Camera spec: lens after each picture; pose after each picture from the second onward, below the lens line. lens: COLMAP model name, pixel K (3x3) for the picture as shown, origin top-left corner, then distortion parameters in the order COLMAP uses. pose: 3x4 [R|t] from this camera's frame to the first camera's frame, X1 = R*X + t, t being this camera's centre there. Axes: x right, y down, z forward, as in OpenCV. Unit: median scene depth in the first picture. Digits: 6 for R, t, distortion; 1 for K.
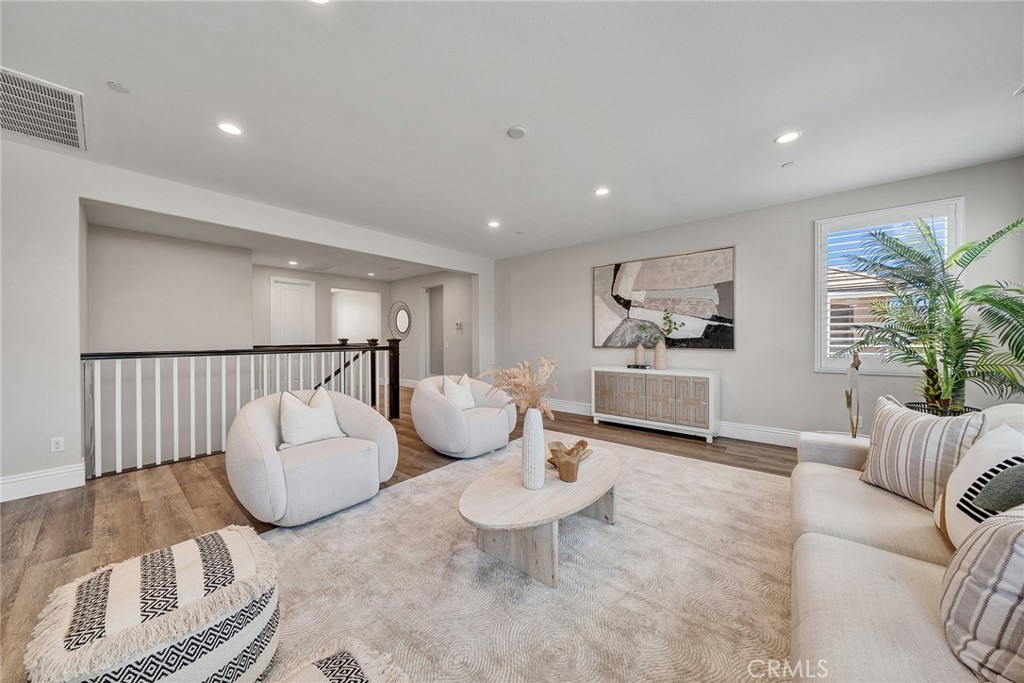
lens RADIAL K [[343.6, 0, 510.5], [0, 343.6, 342.0], [0, 0, 1]] dist [-0.005844, -0.000162]
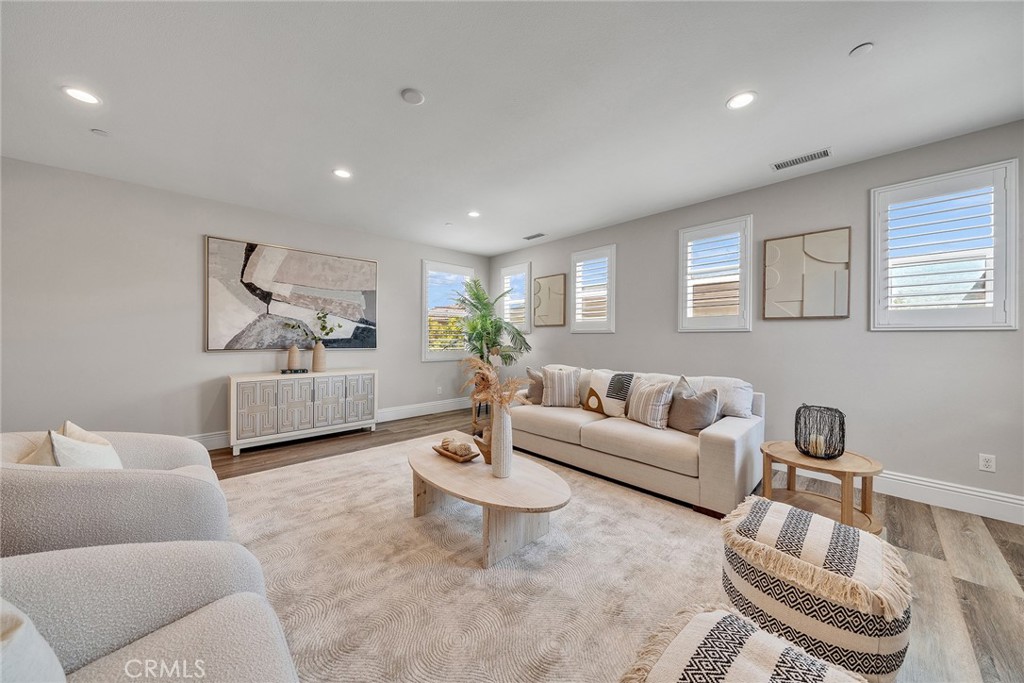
lens RADIAL K [[343.6, 0, 507.9], [0, 343.6, 340.7], [0, 0, 1]] dist [-0.005844, -0.000162]
pose [[0.130394, -0.000838, 0.991462, -0.453958], [0.006332, 0.999980, 0.000013, -0.002025], [-0.991442, 0.006276, 0.130396, 0.376564]]
